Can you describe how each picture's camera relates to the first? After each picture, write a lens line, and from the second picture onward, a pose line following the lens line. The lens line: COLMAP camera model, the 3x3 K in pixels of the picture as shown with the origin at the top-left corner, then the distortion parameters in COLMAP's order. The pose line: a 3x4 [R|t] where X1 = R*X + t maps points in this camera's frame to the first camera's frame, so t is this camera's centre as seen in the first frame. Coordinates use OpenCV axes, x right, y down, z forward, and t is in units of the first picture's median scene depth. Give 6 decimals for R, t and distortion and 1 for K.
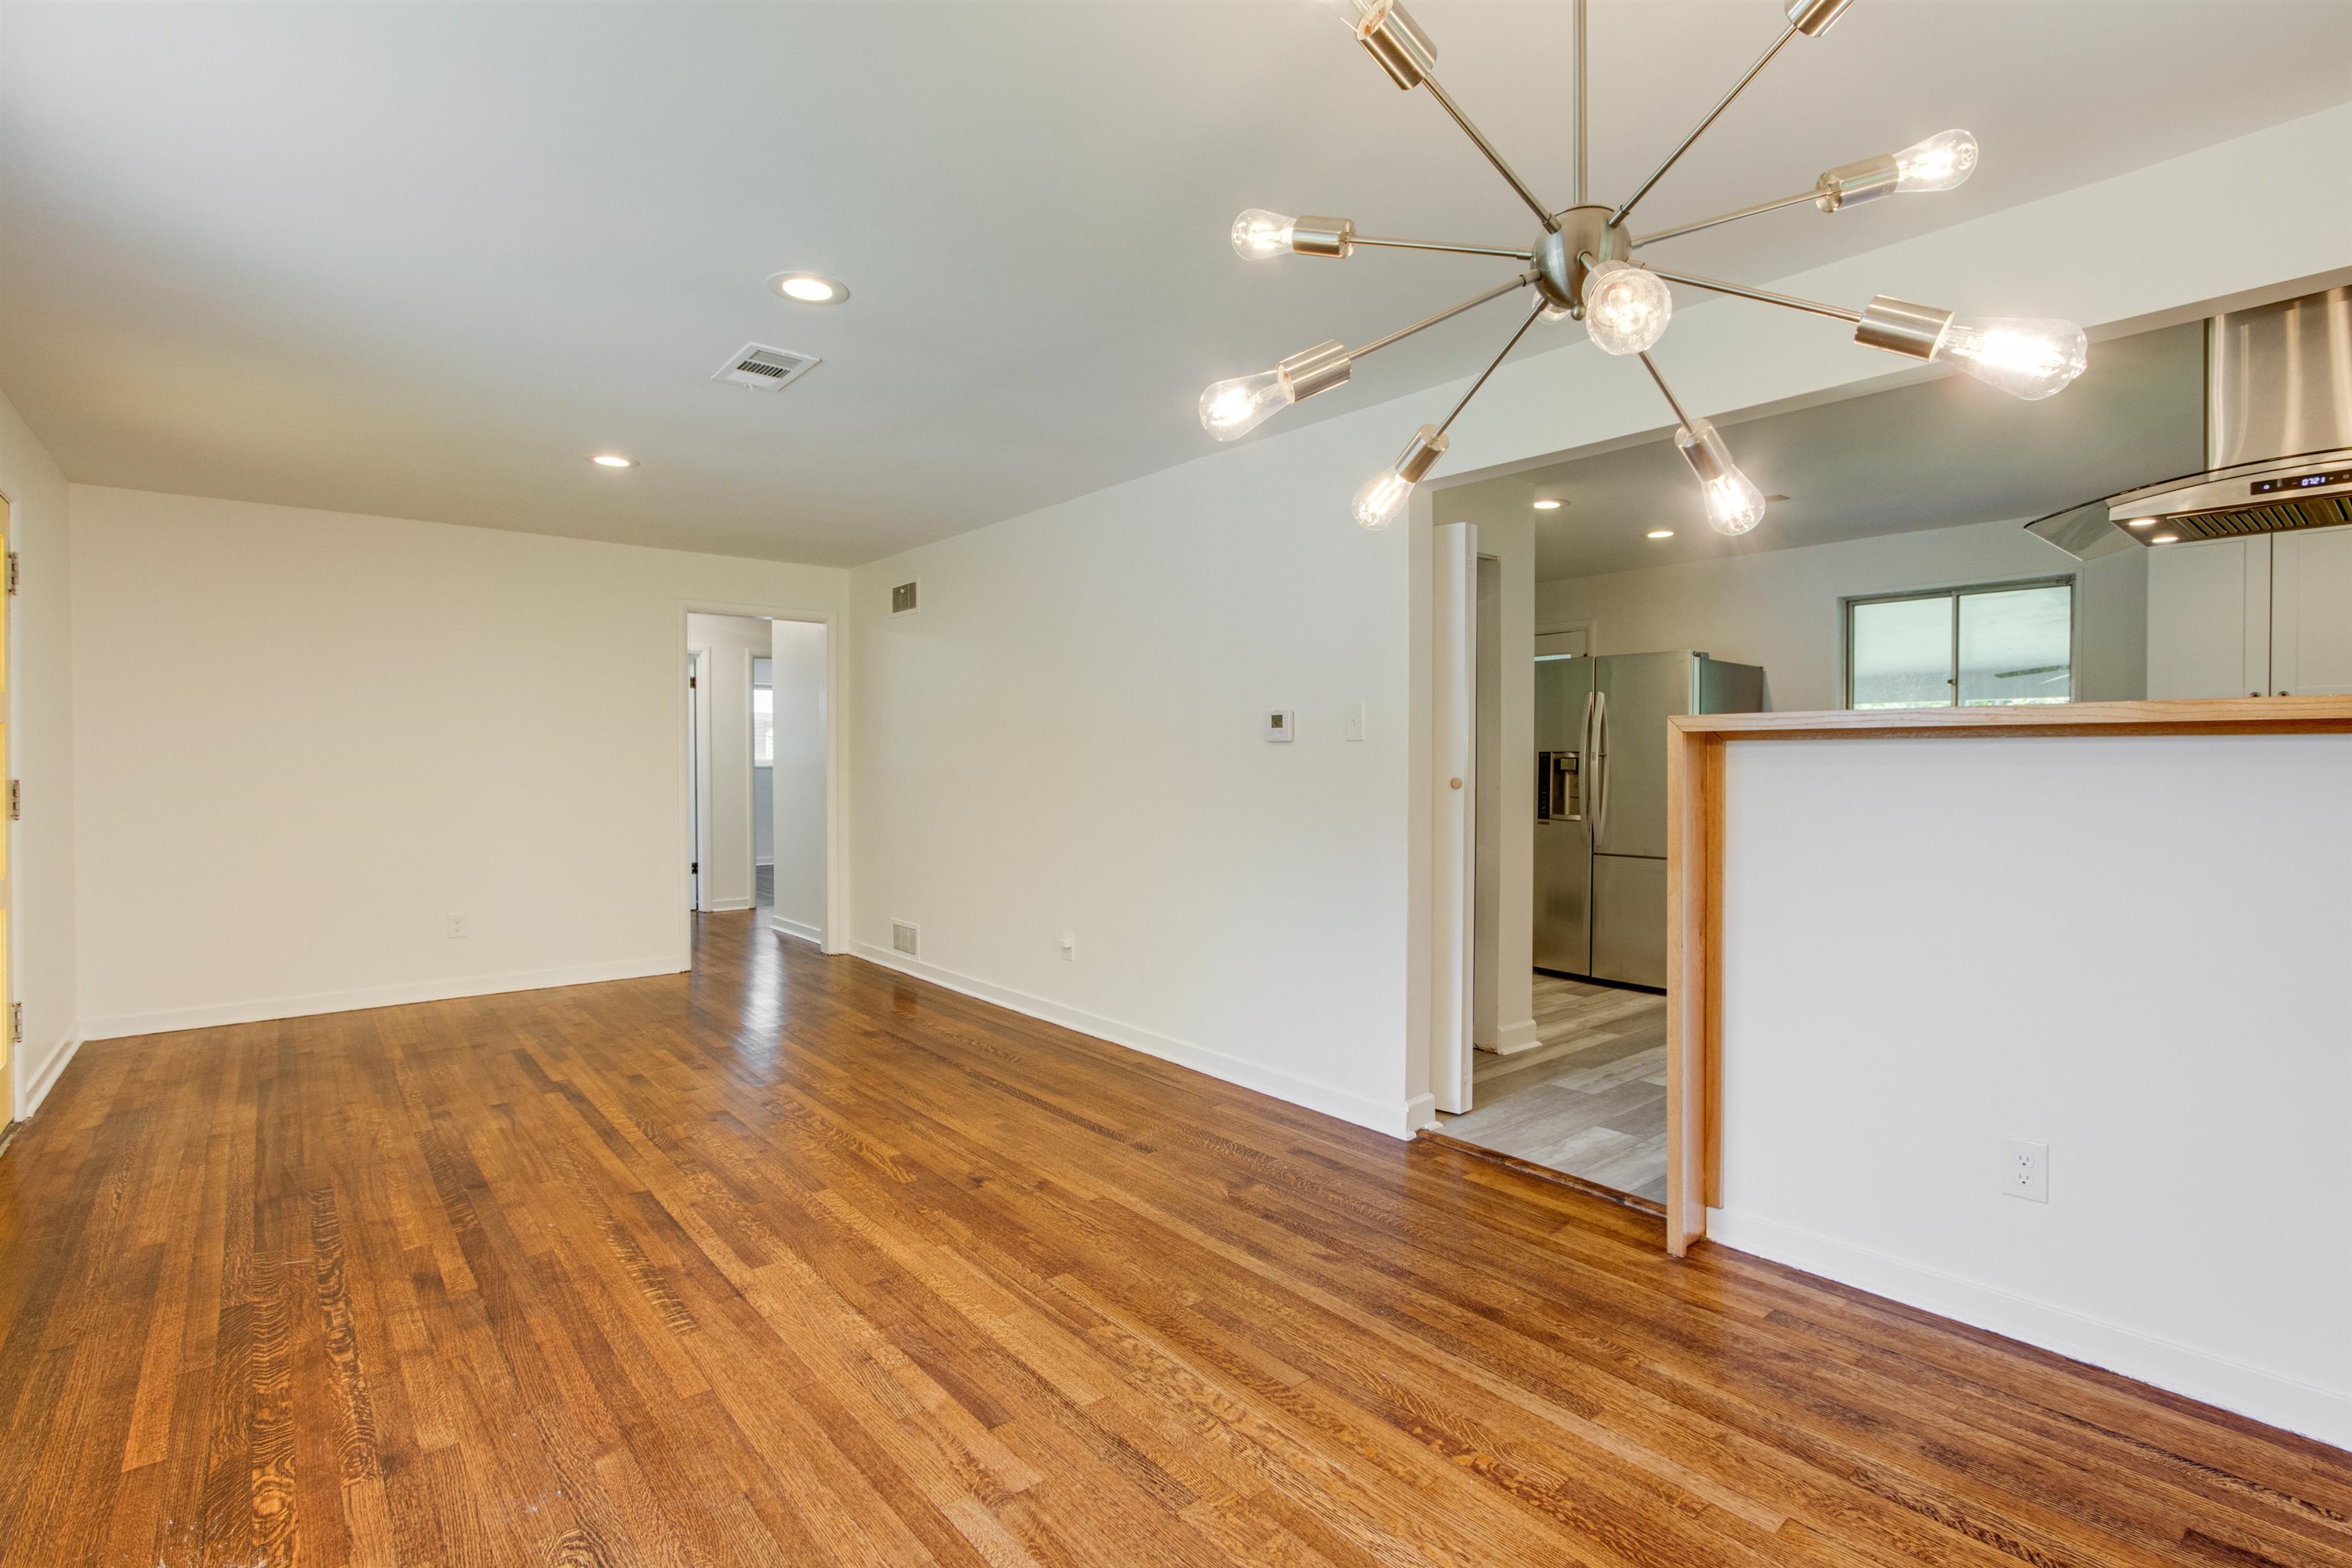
lens RADIAL K [[1095.1, 0, 1162.3], [0, 1095.1, 772.8], [0, 0, 1]] dist [-0.010667, 0.000059]
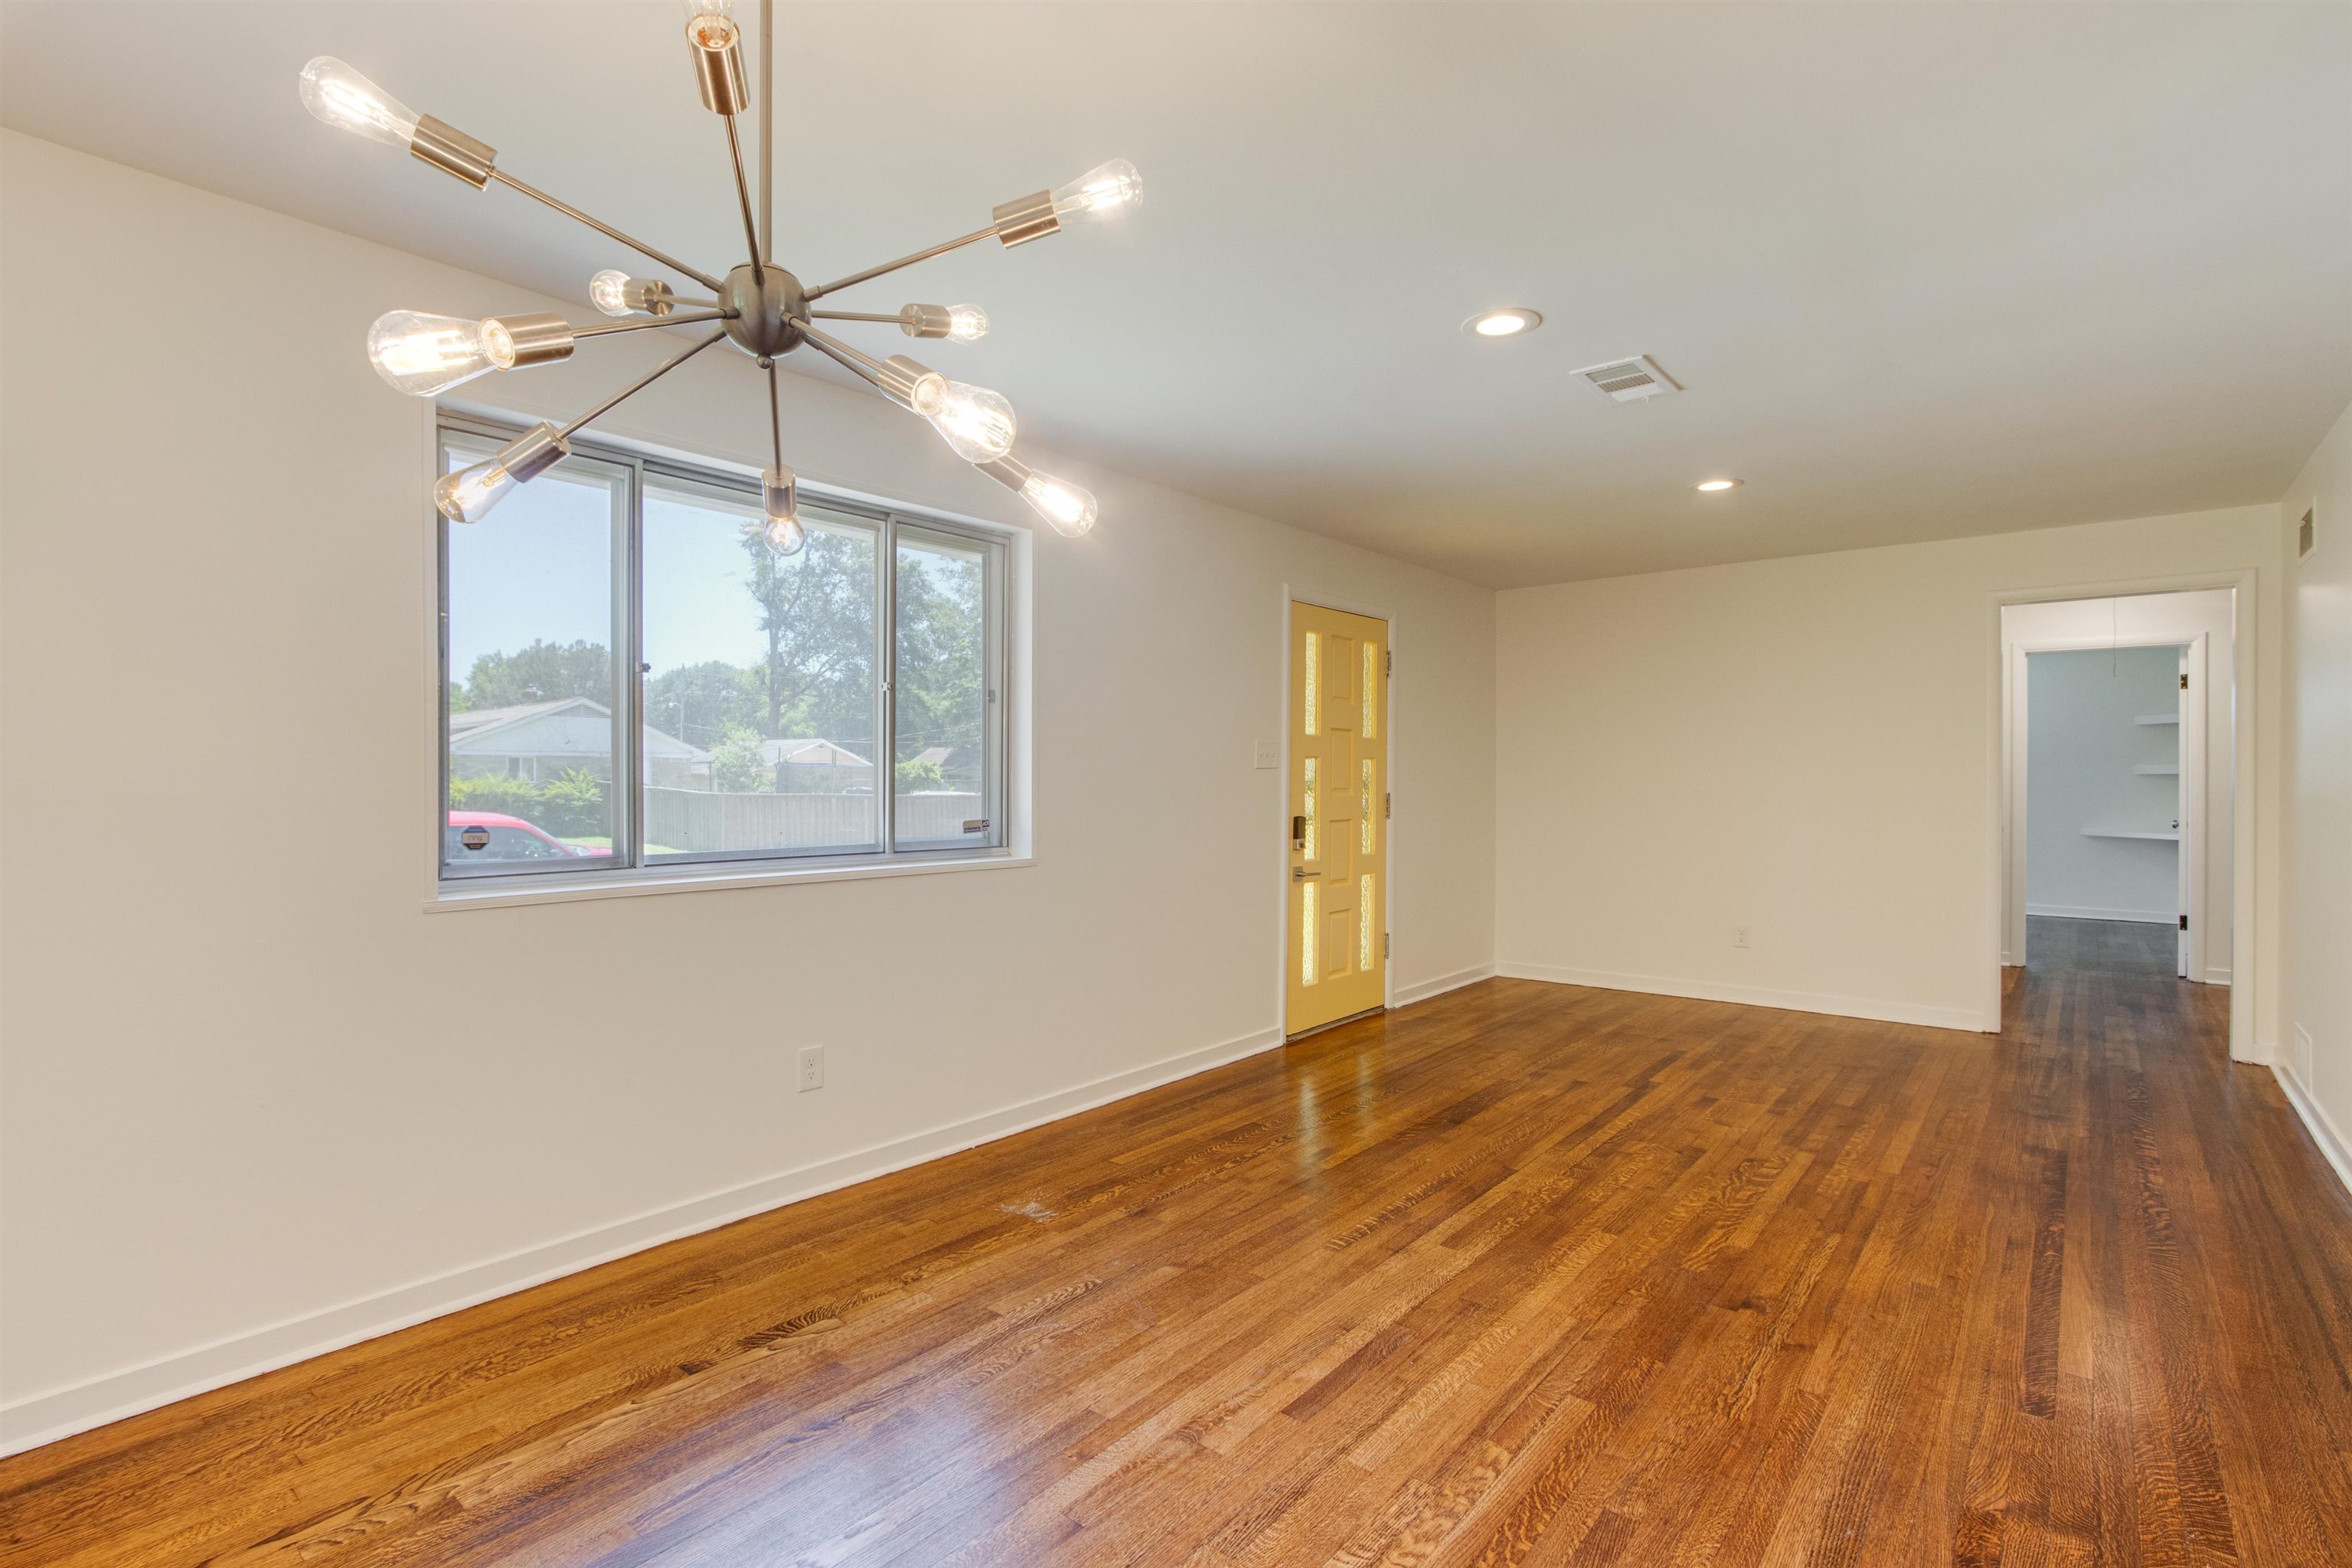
lens RADIAL K [[1095.1, 0, 1163.3], [0, 1095.1, 785.2], [0, 0, 1]] dist [-0.010667, 0.000059]
pose [[0.181633, 0.001490, -0.983365, 0.558760], [-0.010963, 0.999940, -0.000510, -0.003709], [0.983305, 0.010874, 0.181638, 0.445781]]
